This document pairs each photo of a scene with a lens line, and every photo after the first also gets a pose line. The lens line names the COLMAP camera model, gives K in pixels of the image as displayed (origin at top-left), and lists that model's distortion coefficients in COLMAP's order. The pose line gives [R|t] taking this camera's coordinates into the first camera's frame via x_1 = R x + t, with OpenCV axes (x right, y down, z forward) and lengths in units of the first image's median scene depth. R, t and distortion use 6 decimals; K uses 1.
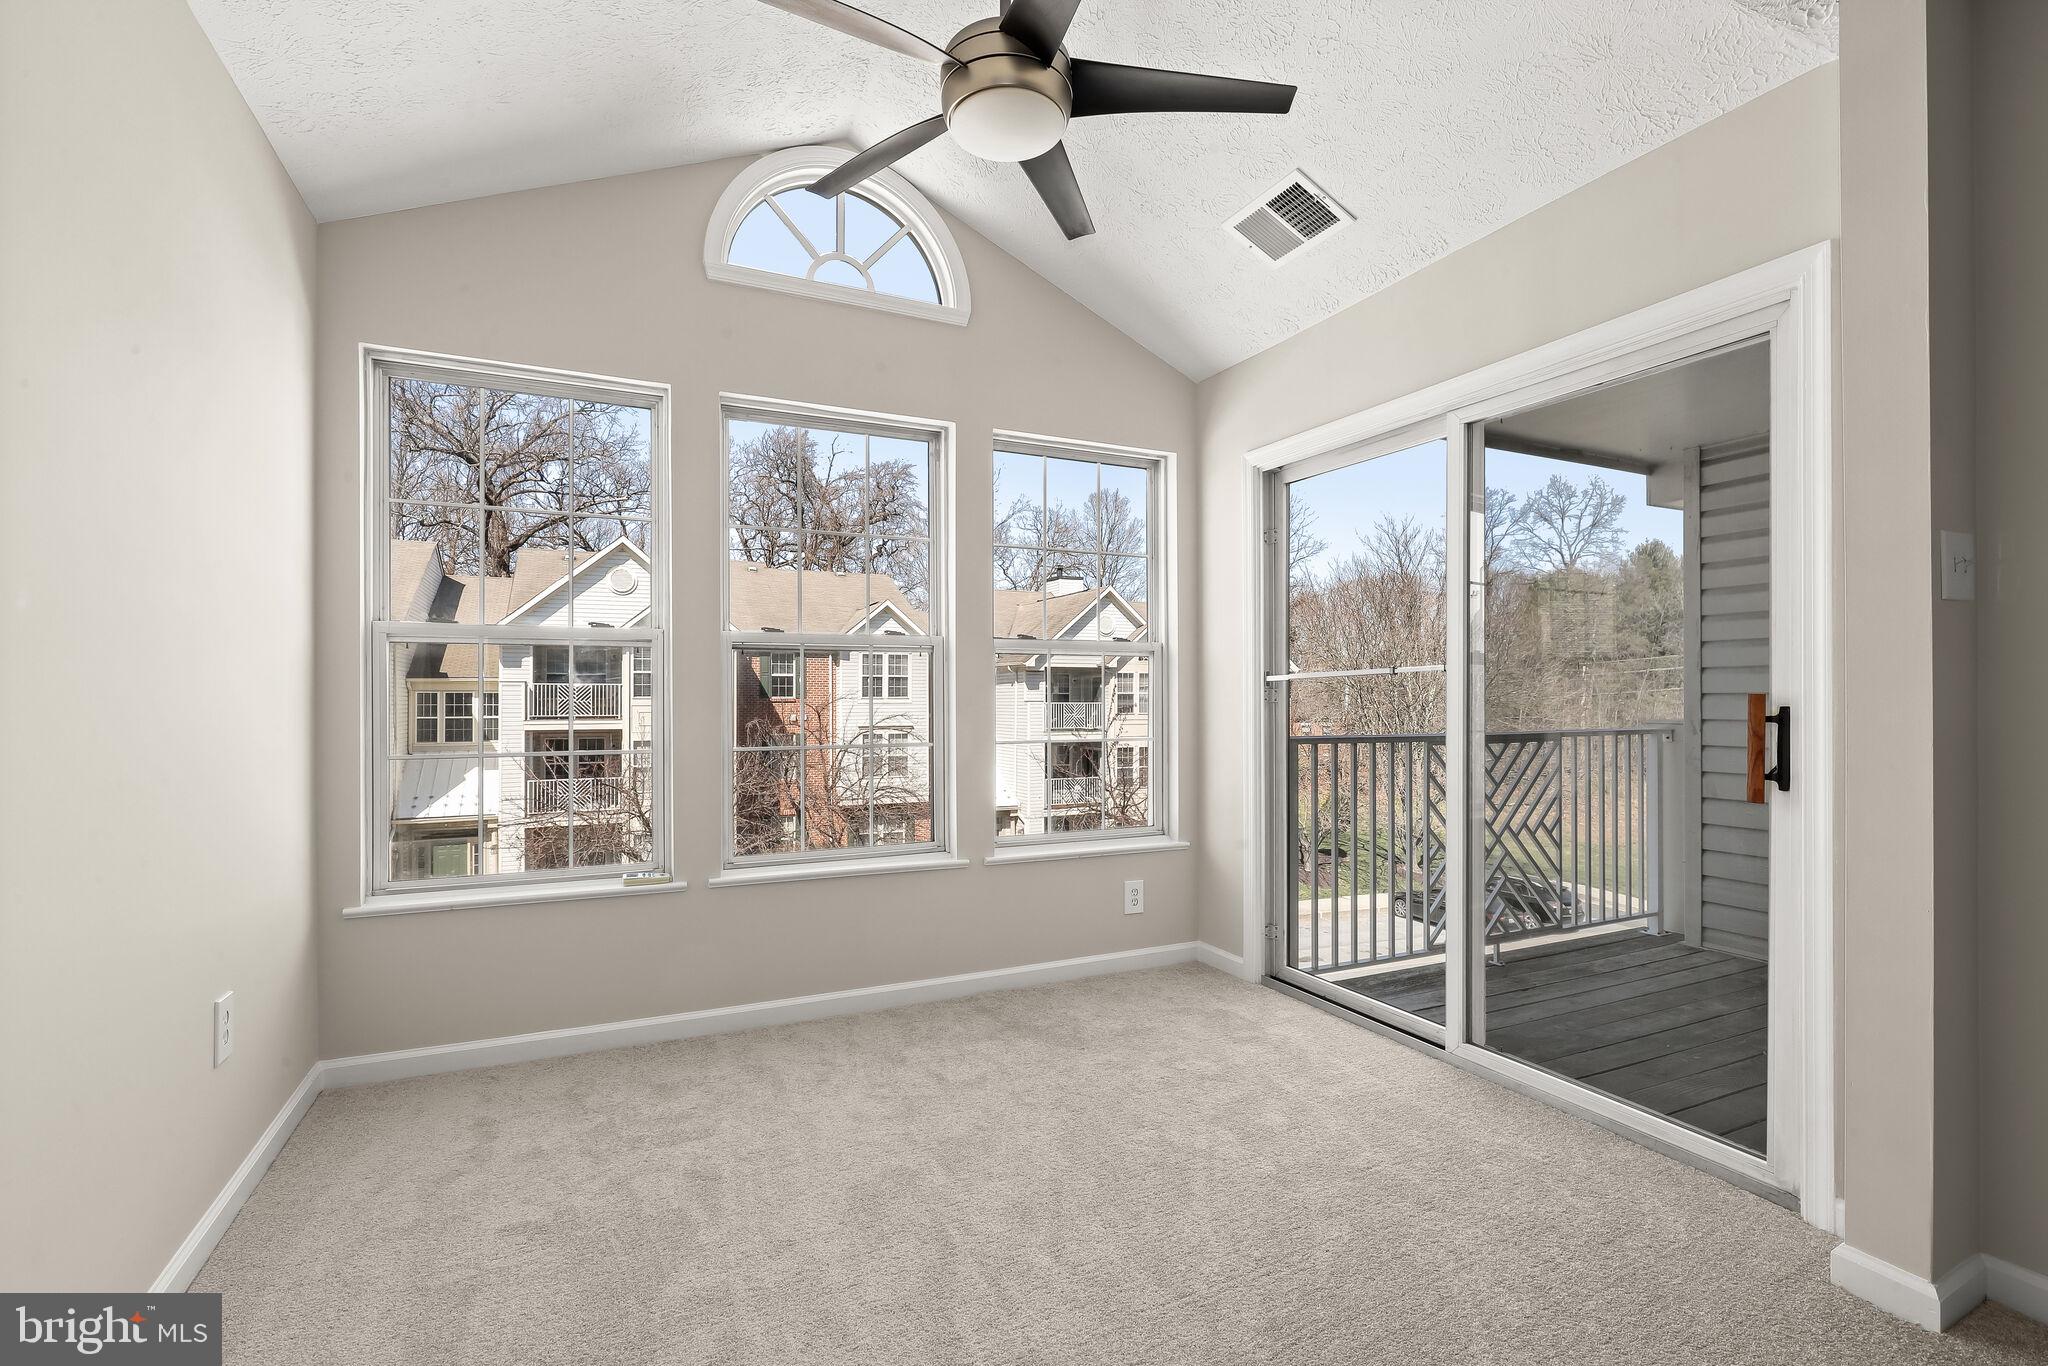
lens RADIAL K [[937.5, 0, 1038.3], [0, 937.5, 693.4], [0, 0, 1]] dist [0.000020, 0.000271]
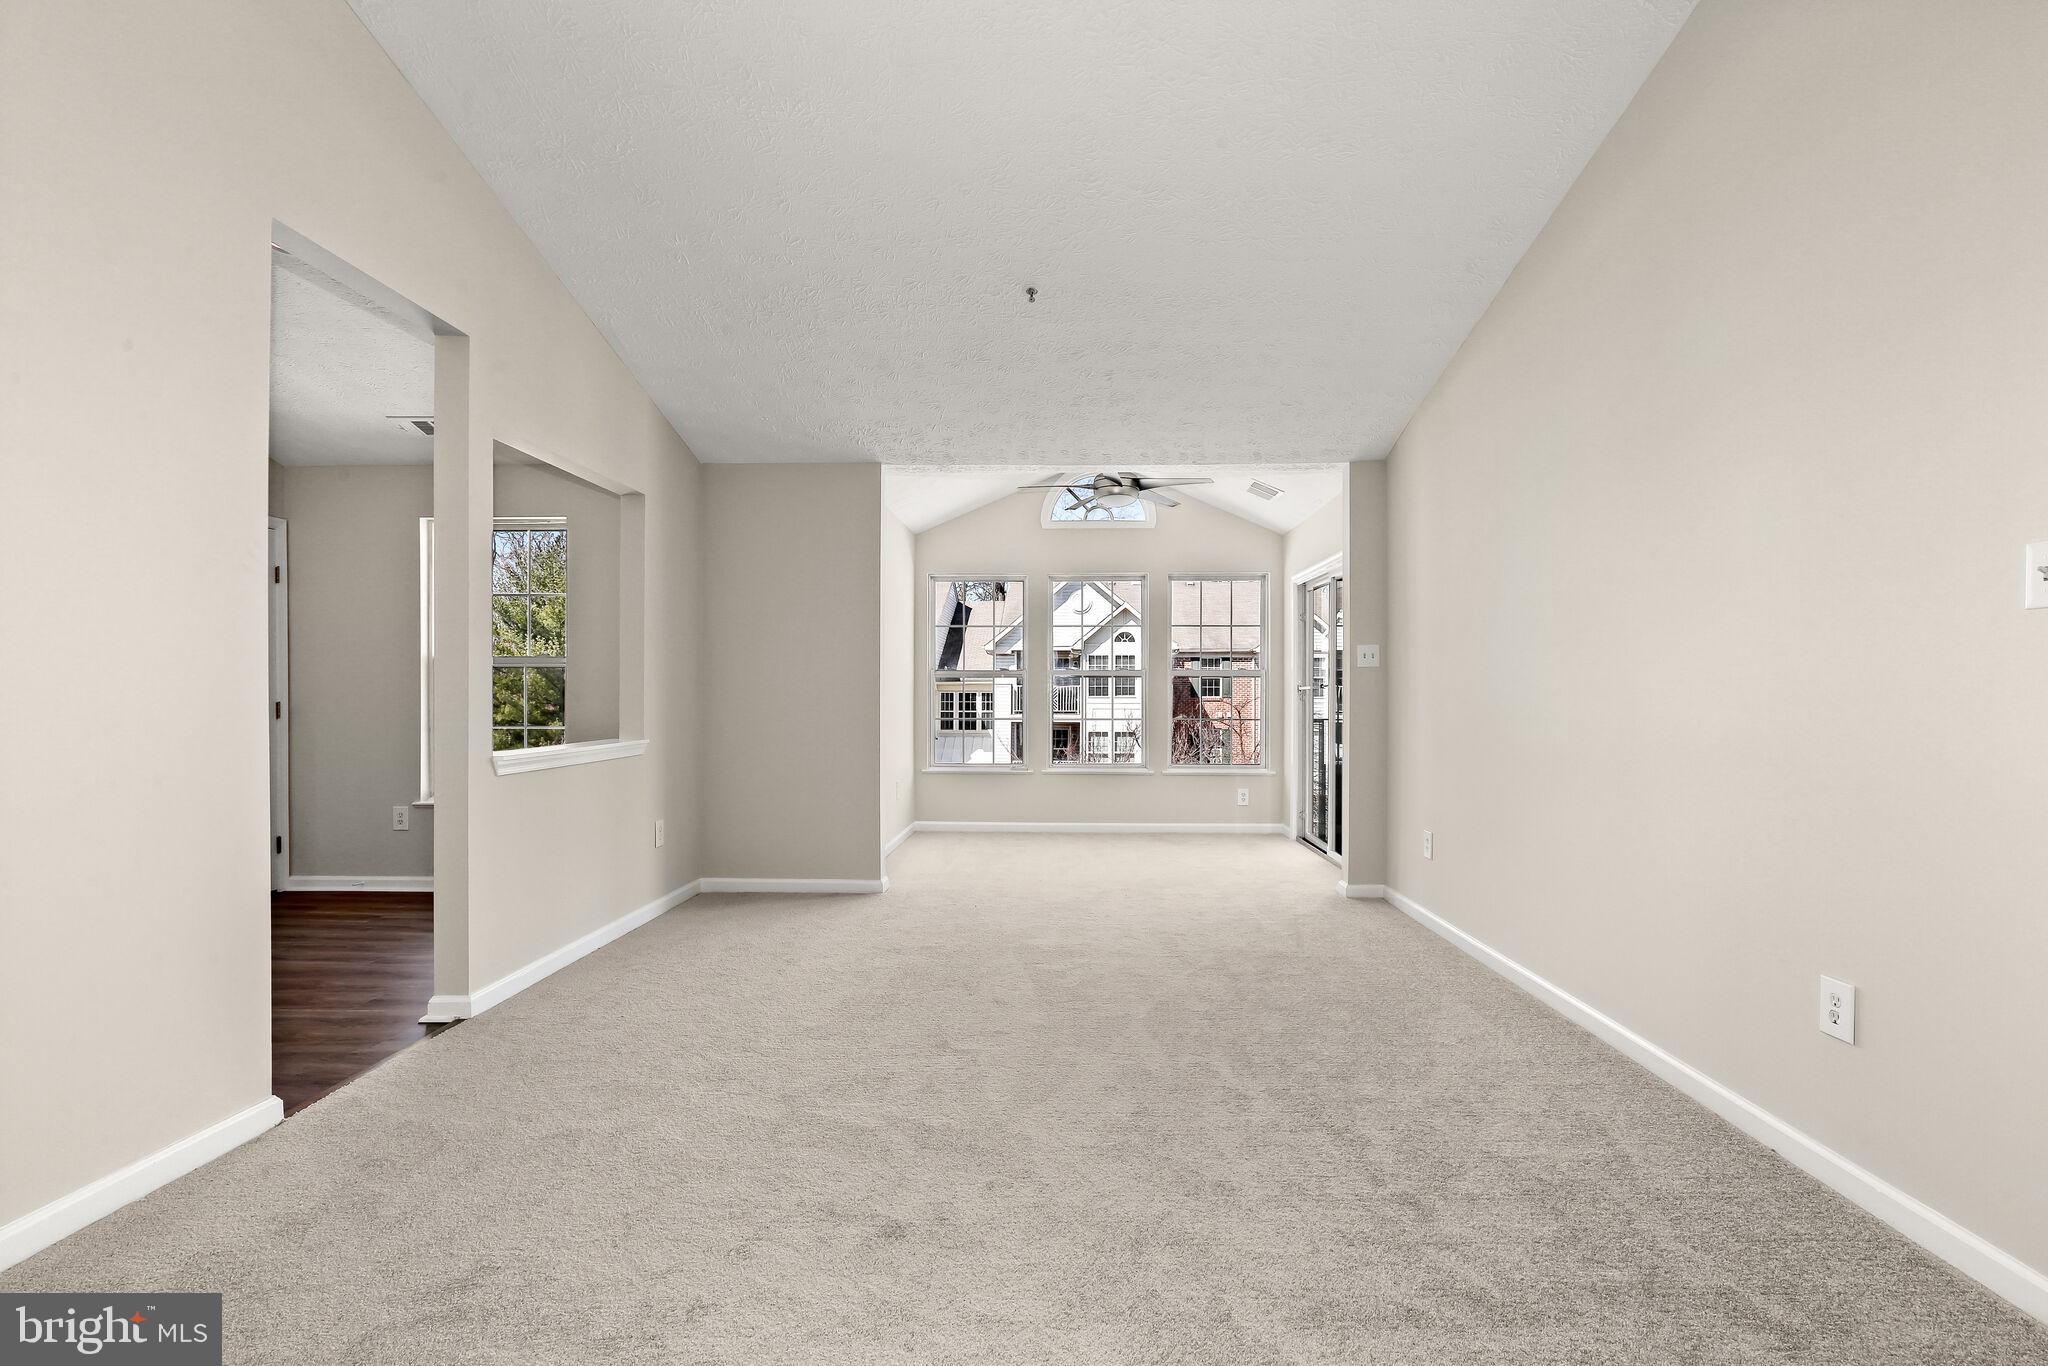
lens RADIAL K [[937.5, 0, 1058.3], [0, 937.5, 706.5], [0, 0, 1]] dist [0.000020, 0.000271]
pose [[0.896243, 0.005635, -0.443527, 0.079158], [0.000989, 0.999891, 0.014703, -0.000946], [0.443561, -0.013616, 0.896141, -0.120902]]
